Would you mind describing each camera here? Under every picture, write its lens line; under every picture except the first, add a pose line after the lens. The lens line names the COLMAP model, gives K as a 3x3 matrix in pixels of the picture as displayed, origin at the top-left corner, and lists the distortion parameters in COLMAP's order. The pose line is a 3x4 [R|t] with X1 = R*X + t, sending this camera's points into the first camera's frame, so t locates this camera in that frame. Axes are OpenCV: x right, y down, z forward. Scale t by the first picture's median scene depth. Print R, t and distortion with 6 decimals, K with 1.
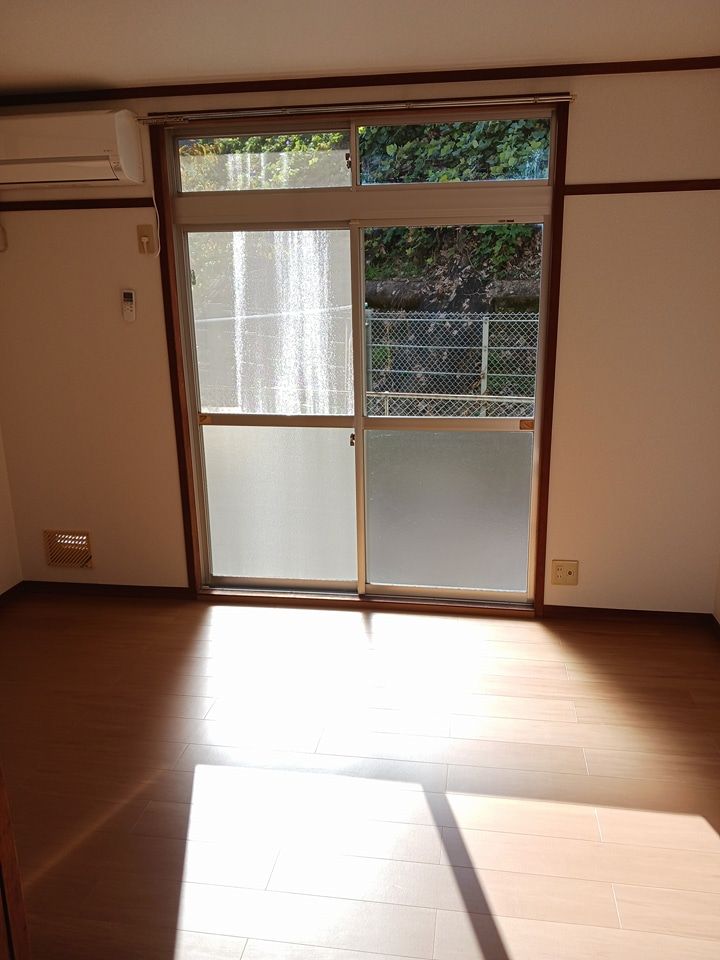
lens RADIAL K [[737.0, 0, 364.5], [0, 737.0, 479.1], [0, 0, 1]] dist [0.015393, -0.007370]
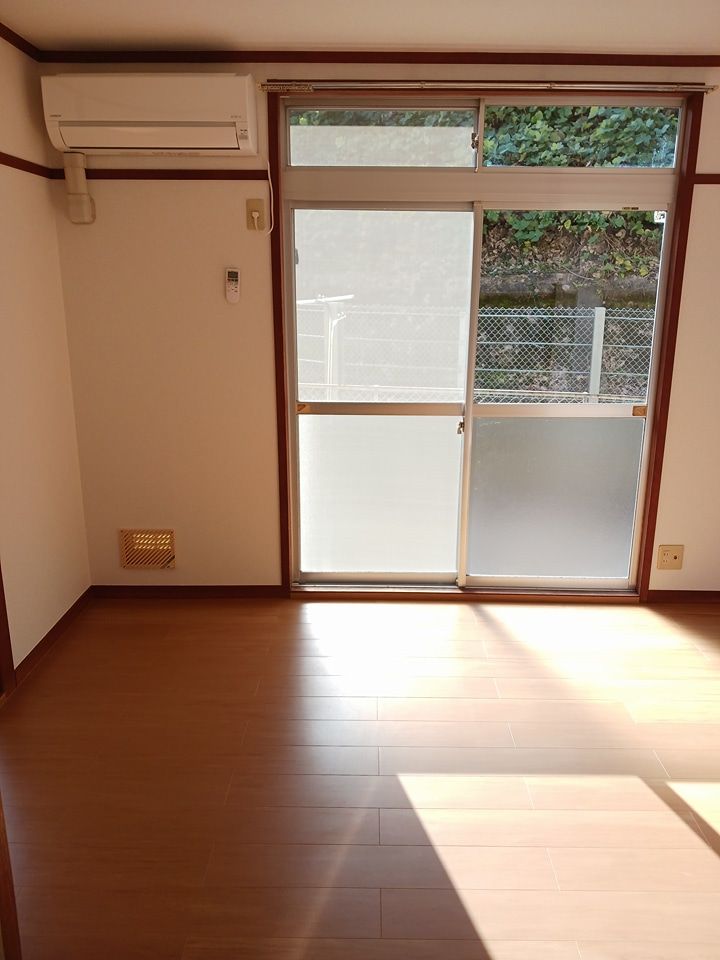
lens RADIAL K [[737.0, 0, 359.3], [0, 737.0, 481.8], [0, 0, 1]] dist [0.015393, -0.007370]
pose [[0.989671, -0.016140, 0.142446, -0.292436], [0.015292, 0.999858, 0.007045, 0.008705], [-0.142540, -0.004794, 0.989777, 0.051251]]
